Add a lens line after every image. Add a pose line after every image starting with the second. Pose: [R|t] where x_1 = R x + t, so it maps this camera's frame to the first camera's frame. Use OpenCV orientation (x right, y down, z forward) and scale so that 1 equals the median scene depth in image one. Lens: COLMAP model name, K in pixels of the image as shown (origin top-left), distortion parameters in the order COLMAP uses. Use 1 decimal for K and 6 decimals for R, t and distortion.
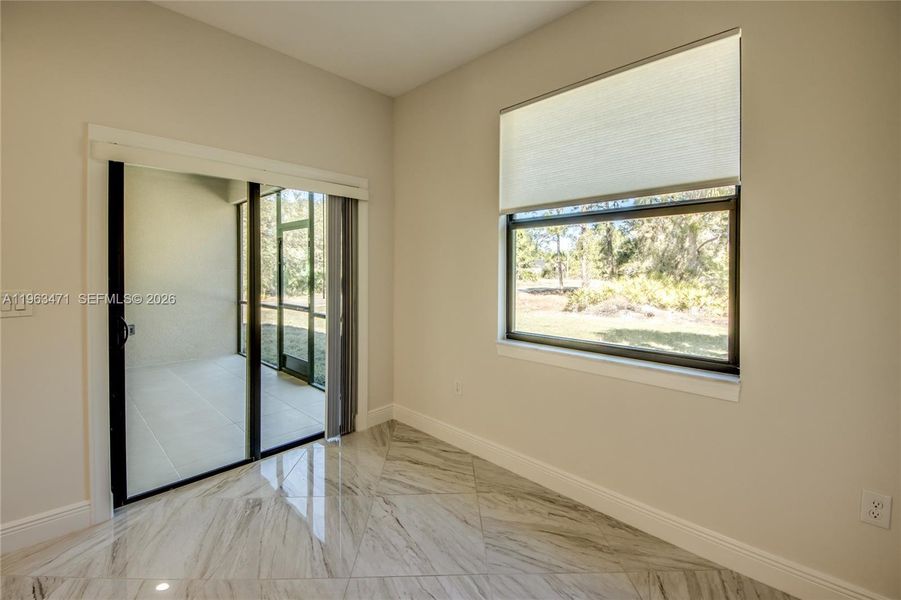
lens RADIAL K [[389.5, 0, 447.3], [0, 389.5, 269.6], [0, 0, 1]] dist [0.019558, -0.006536]
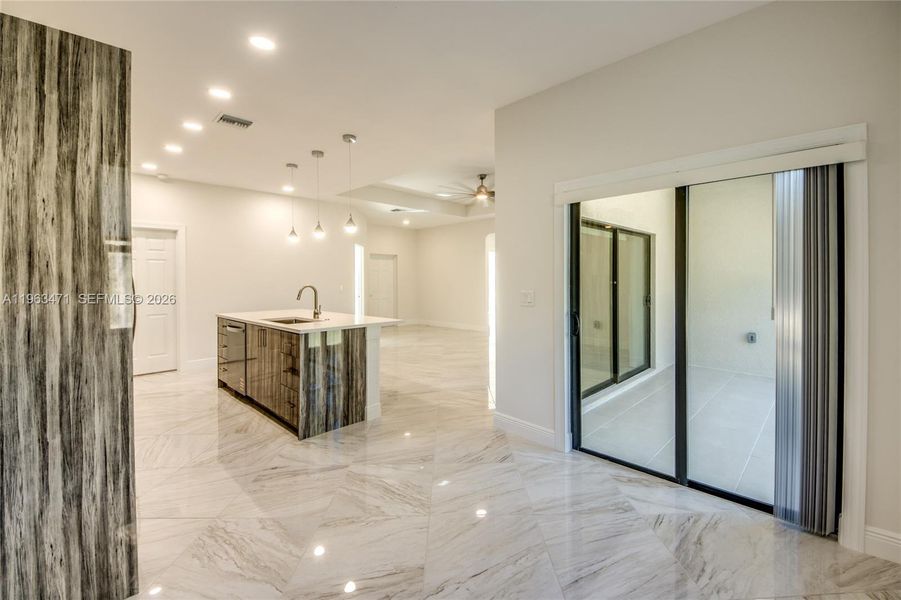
lens RADIAL K [[389.5, 0, 457.3], [0, 389.5, 280.8], [0, 0, 1]] dist [0.019558, -0.006536]
pose [[0.002867, 0.003485, -0.999990, 0.520263], [0.004675, 0.999983, 0.003498, -0.003414], [0.999985, -0.004685, 0.002851, 0.547201]]
